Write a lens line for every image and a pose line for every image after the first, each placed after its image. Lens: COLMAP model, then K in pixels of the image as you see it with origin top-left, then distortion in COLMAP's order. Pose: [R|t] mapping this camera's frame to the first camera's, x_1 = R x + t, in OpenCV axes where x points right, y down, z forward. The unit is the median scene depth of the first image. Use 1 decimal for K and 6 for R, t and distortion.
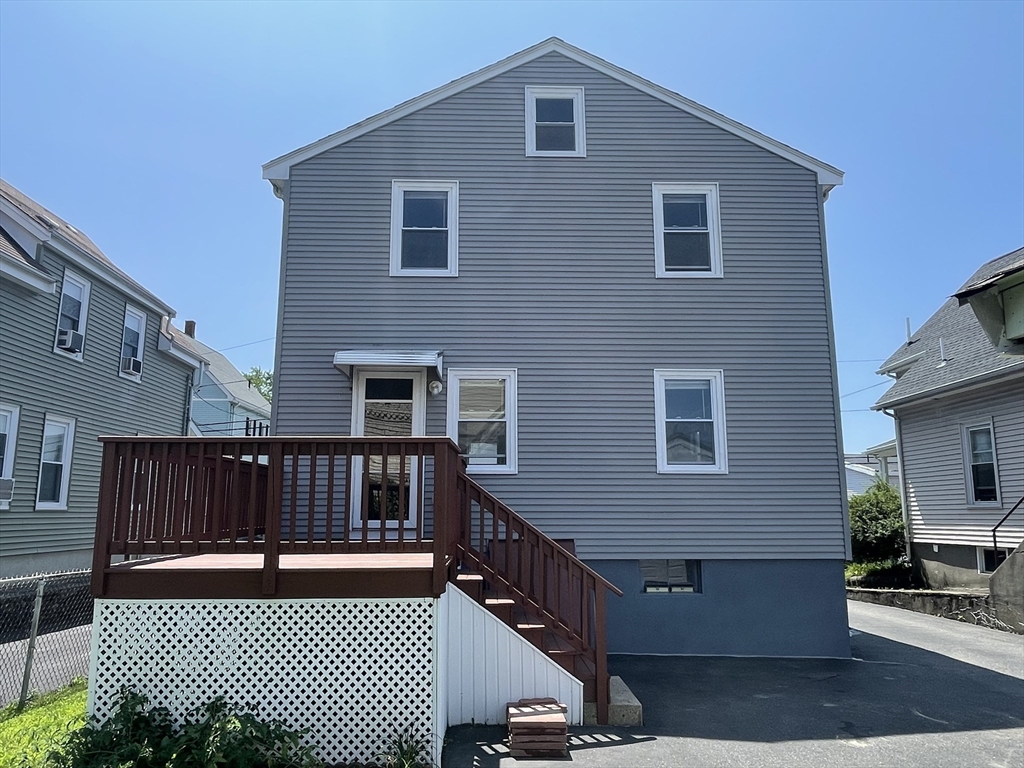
lens RADIAL K [[729.1, 0, 512.0], [0, 729.1, 384.0], [0, 0, 1]] dist [0.002916, -0.002192]
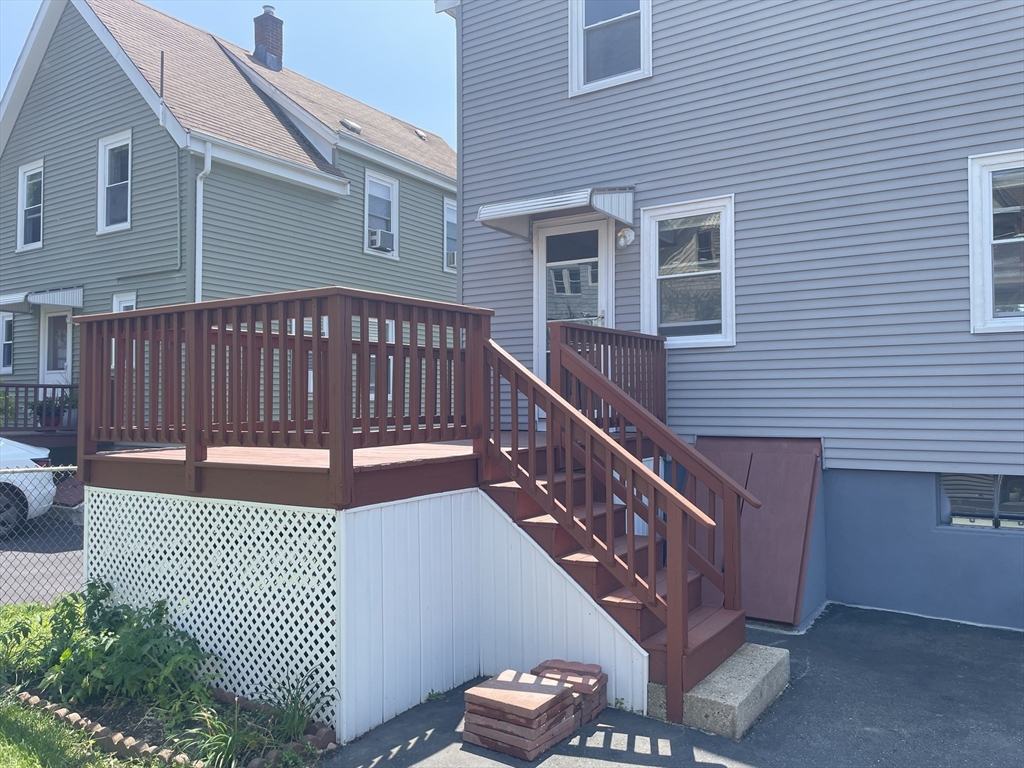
lens RADIAL K [[770.7, 0, 512.0], [0, 770.7, 384.0], [0, 0, 1]] dist [0.097152, -0.123207]
pose [[0.822003, -0.016991, -0.569230, 0.253859], [0.099758, 0.988396, 0.114554, 0.051751], [0.560678, -0.150949, 0.814159, 0.256926]]
